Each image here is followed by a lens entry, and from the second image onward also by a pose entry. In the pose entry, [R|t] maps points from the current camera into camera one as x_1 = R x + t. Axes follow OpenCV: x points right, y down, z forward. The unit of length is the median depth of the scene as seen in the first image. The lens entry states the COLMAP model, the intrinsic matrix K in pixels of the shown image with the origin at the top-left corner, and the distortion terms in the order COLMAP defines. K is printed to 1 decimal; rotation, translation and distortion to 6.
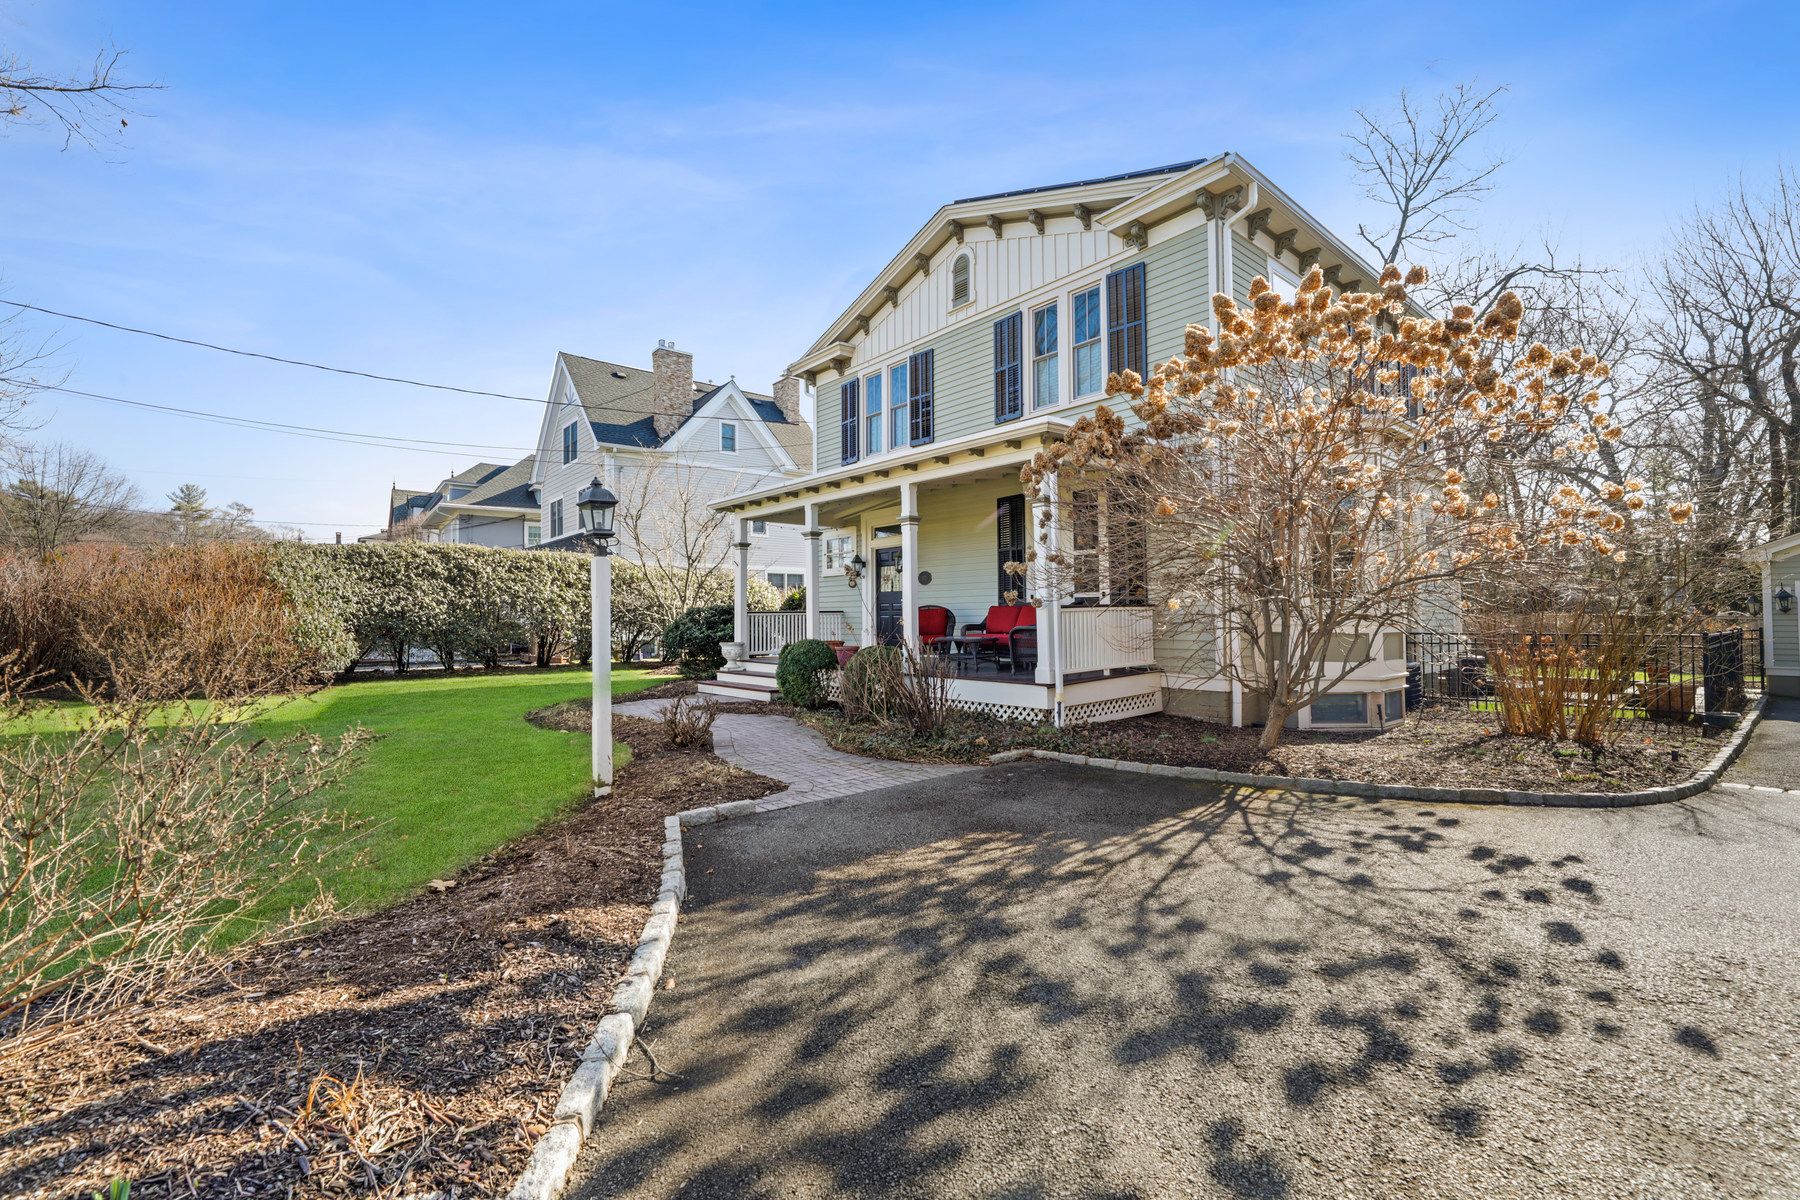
lens RADIAL K [[795.4, 0, 900.7], [0, 795.4, 606.1], [0, 0, 1]] dist [0.003057, 0.000095]
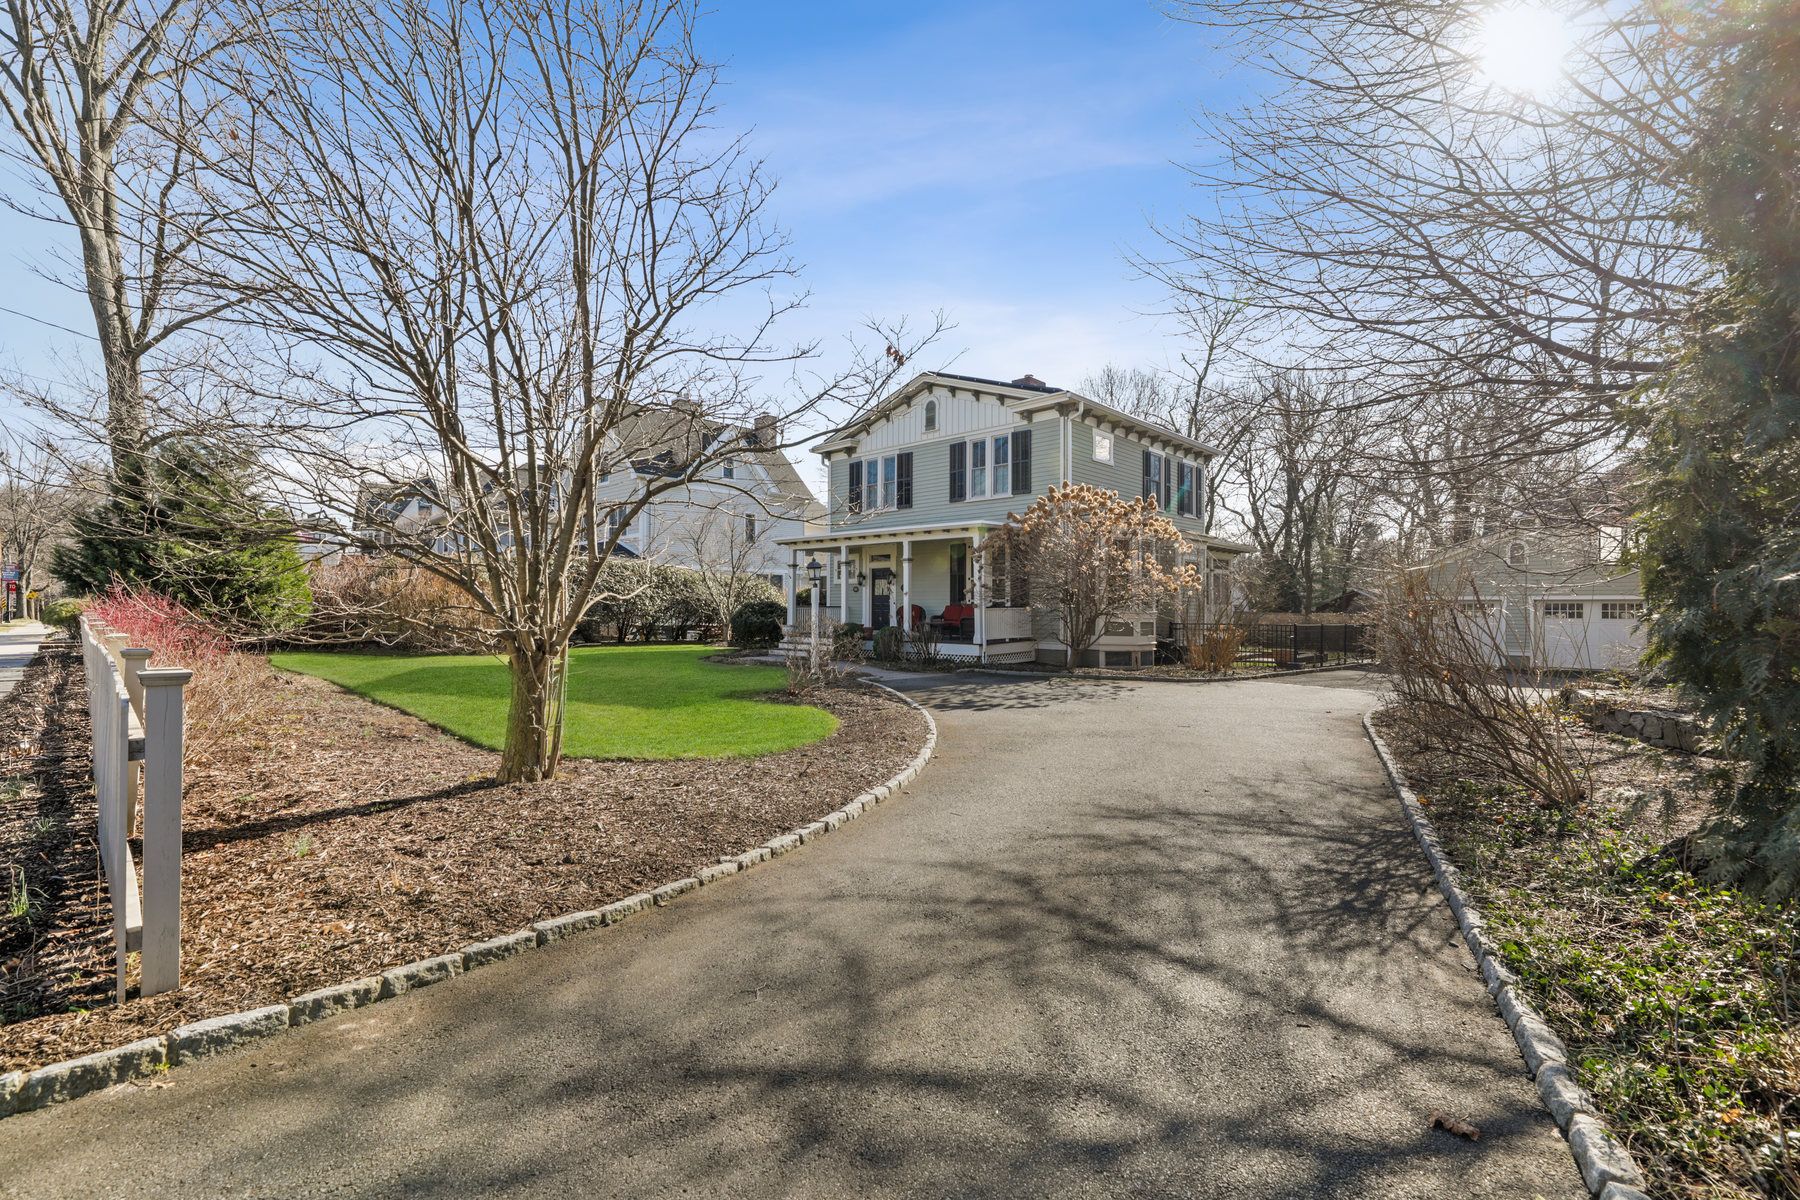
lens RADIAL K [[824.7, 0, 898.8], [0, 824.7, 600.7], [0, 0, 1]] dist [-0.001154, -0.000014]
pose [[0.994661, 0.014476, 0.102177, -0.184736], [-0.015143, 0.999869, 0.005749, -0.020360], [-0.102081, -0.007265, 0.994750, -0.843439]]
